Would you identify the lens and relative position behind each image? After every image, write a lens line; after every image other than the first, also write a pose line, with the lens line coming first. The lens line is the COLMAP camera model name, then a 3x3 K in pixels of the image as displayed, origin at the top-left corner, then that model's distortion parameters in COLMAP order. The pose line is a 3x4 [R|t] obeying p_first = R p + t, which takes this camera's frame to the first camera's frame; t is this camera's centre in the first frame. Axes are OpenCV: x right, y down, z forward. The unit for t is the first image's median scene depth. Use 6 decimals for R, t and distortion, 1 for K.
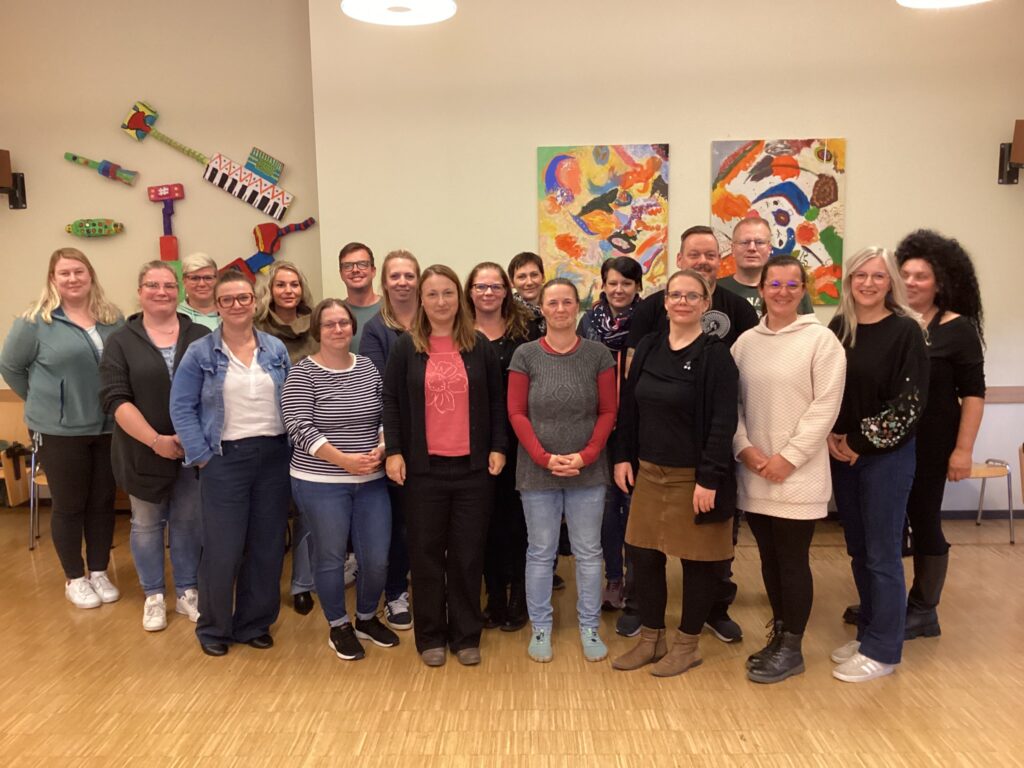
lens RADIAL K [[921.2, 0, 512.0], [0, 921.2, 384.0], [0, 0, 1]] dist [0.163098, -0.364128]
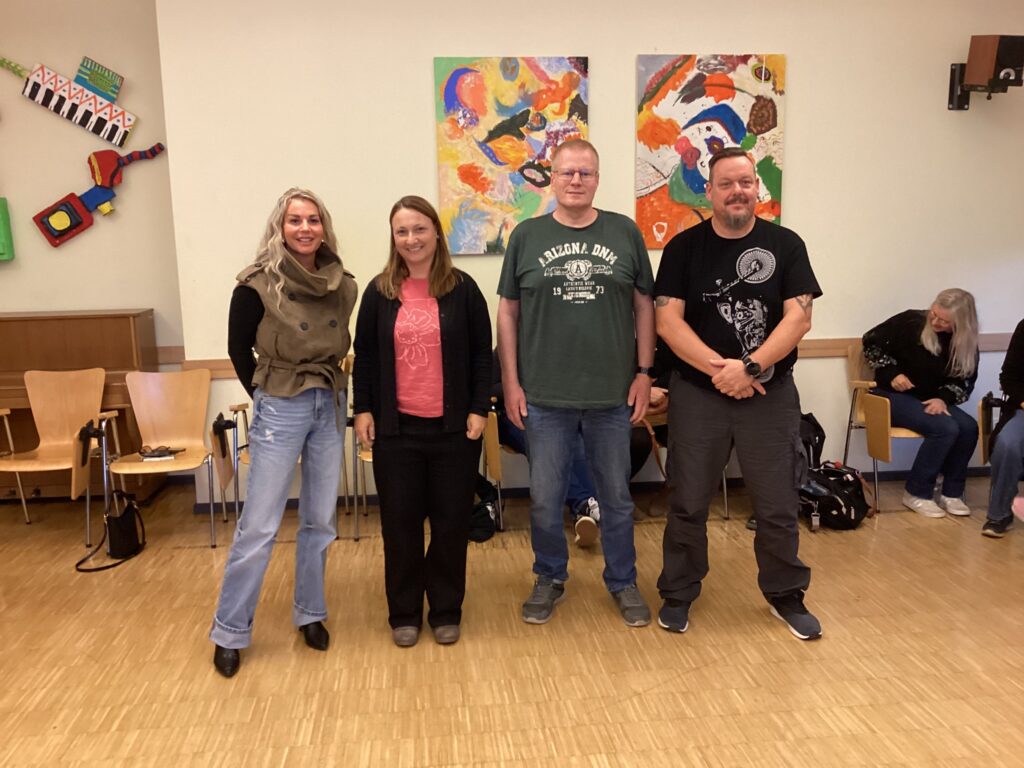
lens RADIAL K [[921.2, 0, 512.0], [0, 921.2, 384.0], [0, 0, 1]] dist [0.163098, -0.364128]
pose [[0.992812, -0.023491, 0.117358, -0.008424], [0.016849, 0.998217, 0.057270, -0.008696], [-0.118494, -0.054881, 0.991437, 0.142053]]
